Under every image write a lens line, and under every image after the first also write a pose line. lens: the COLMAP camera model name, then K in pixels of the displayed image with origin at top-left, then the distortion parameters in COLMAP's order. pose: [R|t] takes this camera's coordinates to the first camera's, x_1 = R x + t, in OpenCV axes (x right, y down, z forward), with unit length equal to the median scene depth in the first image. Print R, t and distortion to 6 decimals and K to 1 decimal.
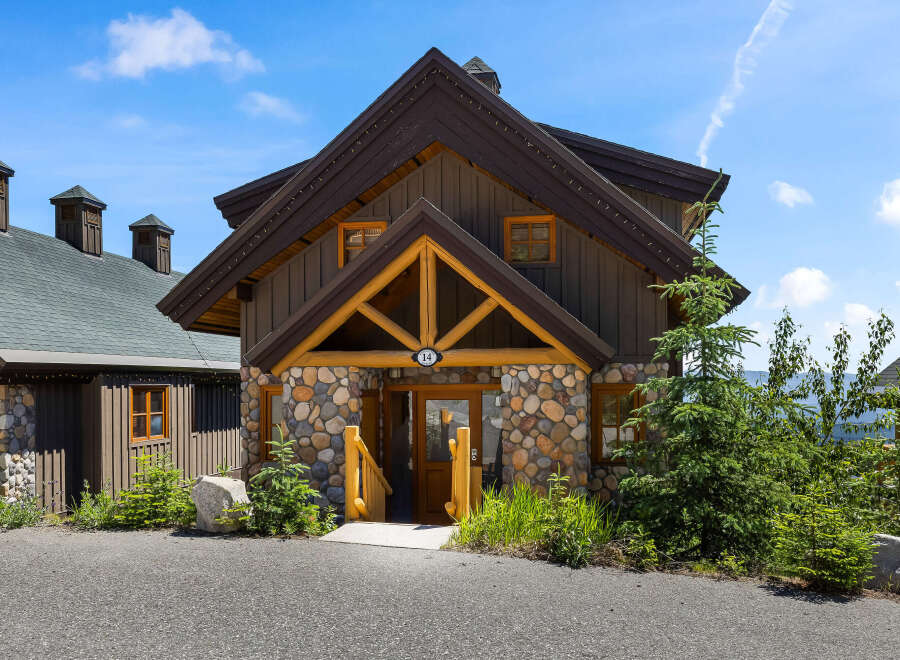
lens RADIAL K [[743.5, 0, 450.0], [0, 743.5, 371.3], [0, 0, 1]] dist [-0.000929, -0.005012]
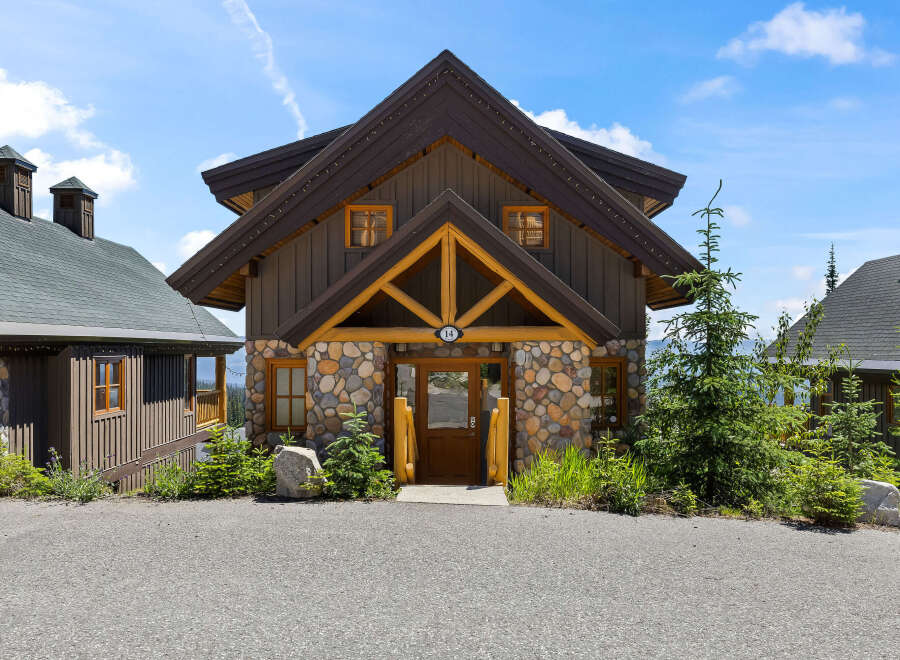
lens RADIAL K [[751.0, 0, 450.0], [0, 751.0, 330.0], [0, 0, 1]] dist [-0.008230, -0.001328]
pose [[0.983533, 0.006101, 0.180624, -0.226668], [-0.004335, 0.999939, -0.010168, -0.013096], [-0.180675, 0.009217, 0.983500, -0.087509]]
